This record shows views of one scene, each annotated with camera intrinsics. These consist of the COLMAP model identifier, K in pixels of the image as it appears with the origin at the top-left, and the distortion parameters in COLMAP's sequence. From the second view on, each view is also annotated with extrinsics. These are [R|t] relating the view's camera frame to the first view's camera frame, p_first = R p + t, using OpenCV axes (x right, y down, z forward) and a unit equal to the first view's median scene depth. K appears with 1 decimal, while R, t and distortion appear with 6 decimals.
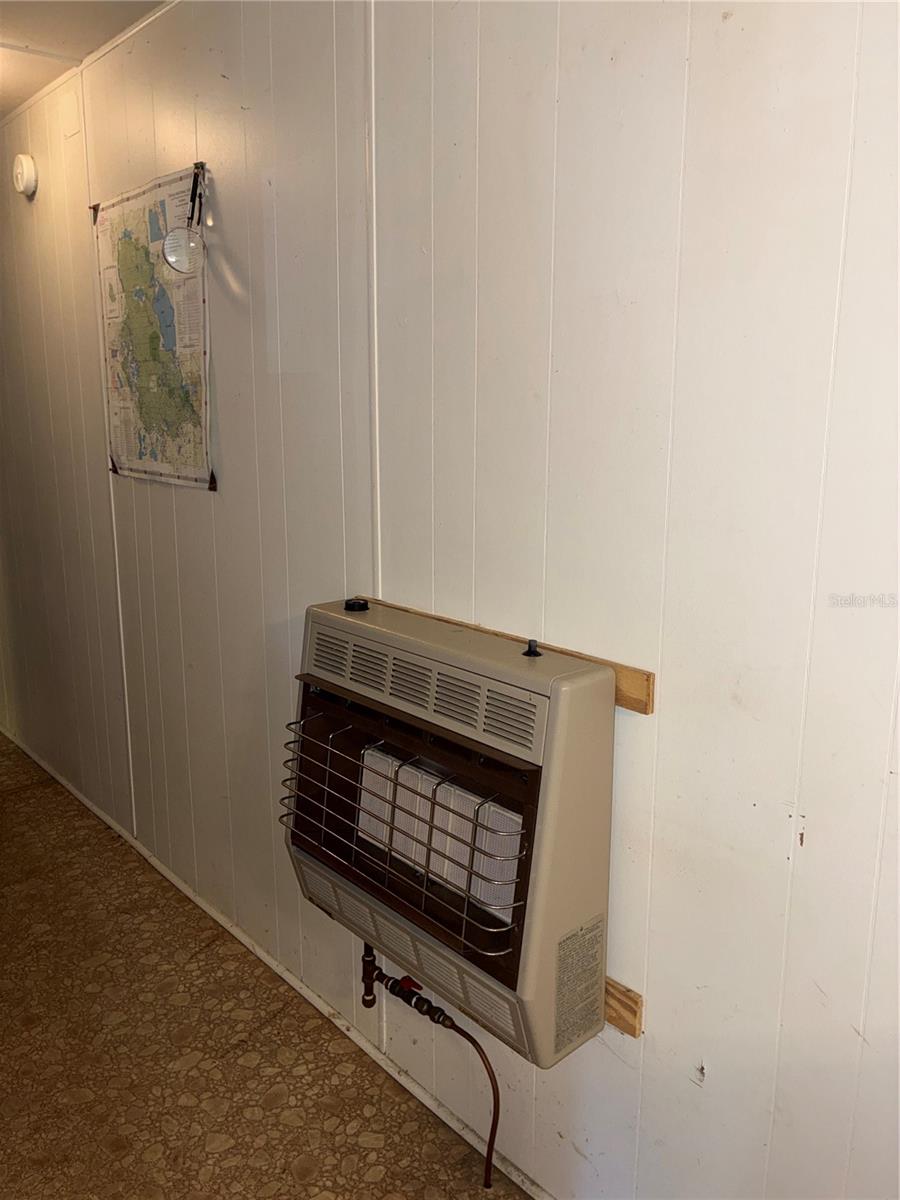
lens RADIAL K [[907.4, 0, 454.7], [0, 907.4, 595.4], [0, 0, 1]] dist [0.060092, -0.080177]
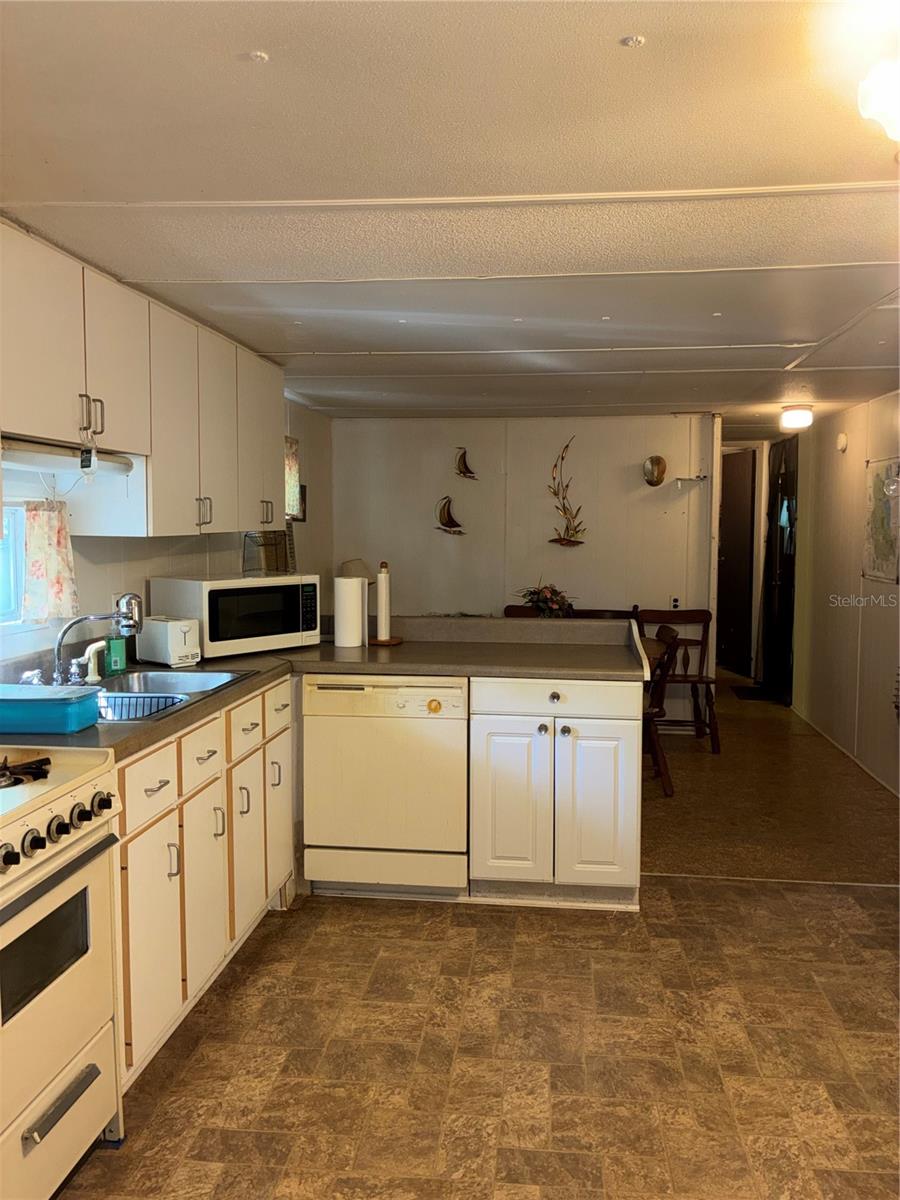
lens RADIAL K [[907.4, 0, 458.9], [0, 907.4, 584.3], [0, 0, 1]] dist [0.060092, -0.080177]
pose [[0.665196, 0.048602, -0.745085, 0.715948], [-0.156481, 0.984794, -0.075464, 0.231634], [0.730088, 0.166790, 0.662686, -1.334166]]
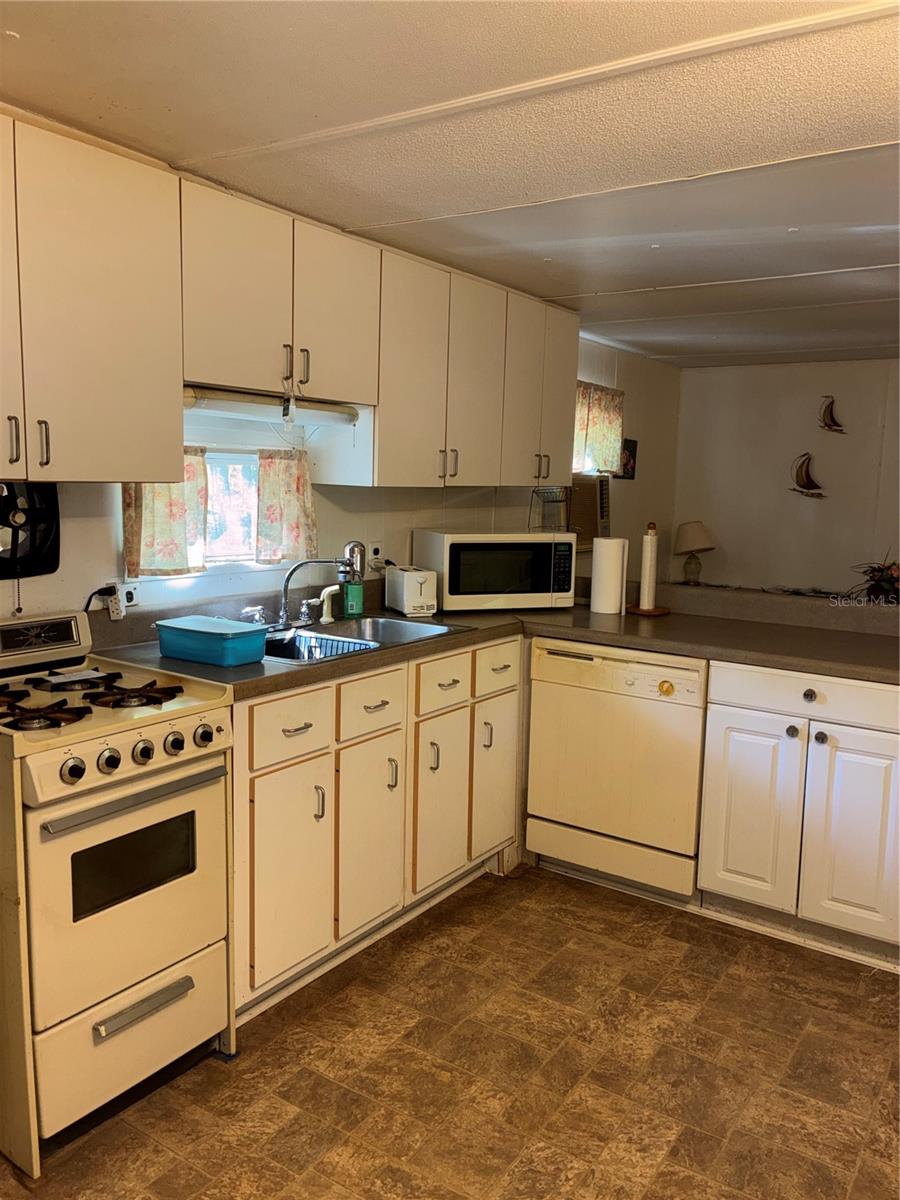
lens RADIAL K [[907.4, 0, 449.9], [0, 907.4, 587.0], [0, 0, 1]] dist [0.060092, -0.080177]
pose [[0.240566, 0.117125, -0.963540, 0.766952], [-0.226753, 0.972006, 0.061541, 0.168324], [0.943775, 0.203681, 0.260390, -0.996612]]
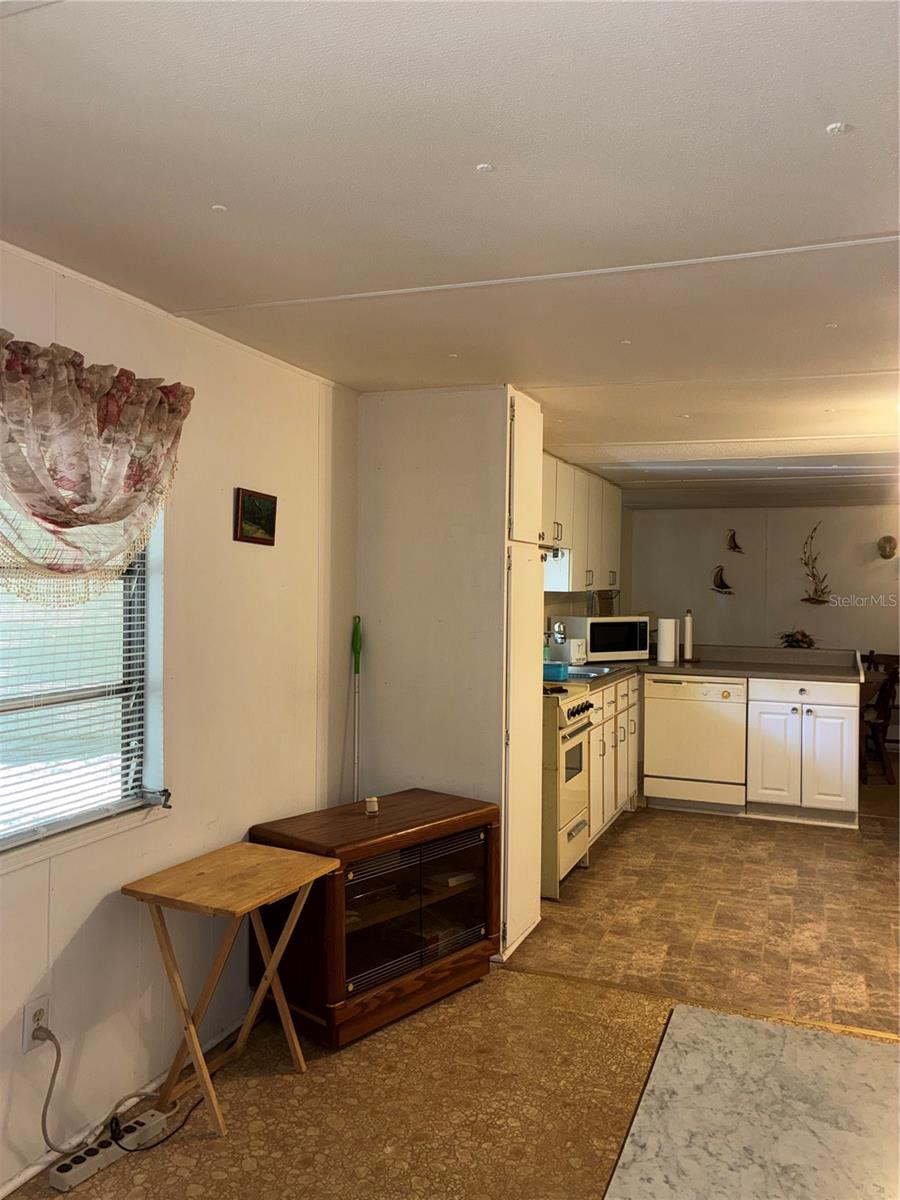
lens RADIAL K [[907.4, 0, 463.3], [0, 907.4, 590.7], [0, 0, 1]] dist [0.060092, -0.080177]
pose [[0.451593, 0.008703, -0.892181, 1.532459], [-0.195664, 0.976577, -0.089512, 0.416262], [0.870505, 0.214991, 0.442719, -2.177191]]
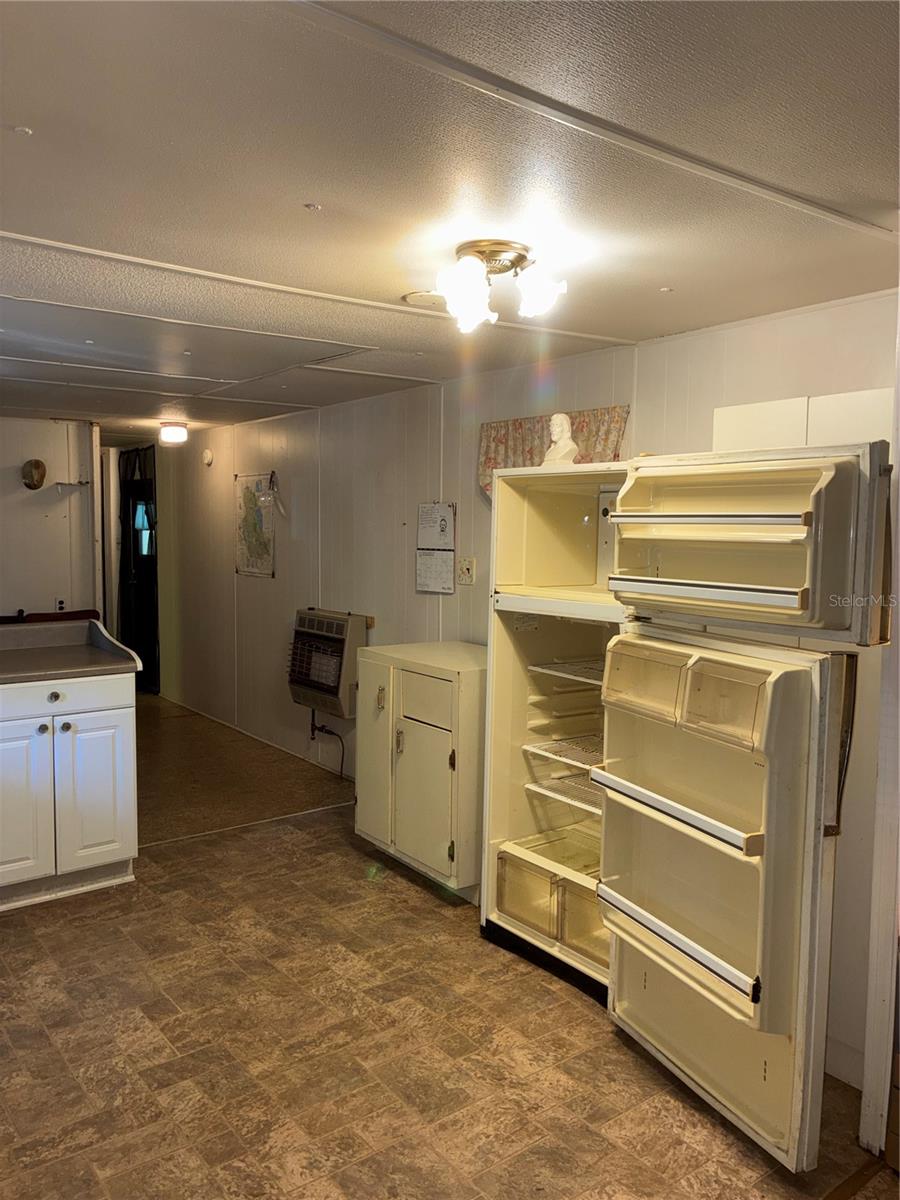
lens RADIAL K [[907.4, 0, 452.5], [0, 907.4, 585.4], [0, 0, 1]] dist [0.060092, -0.080177]
pose [[0.996412, 0.006462, -0.084393, 0.526565], [-0.018569, 0.989479, -0.143481, 0.301392], [0.082578, 0.144533, 0.986048, -1.726485]]
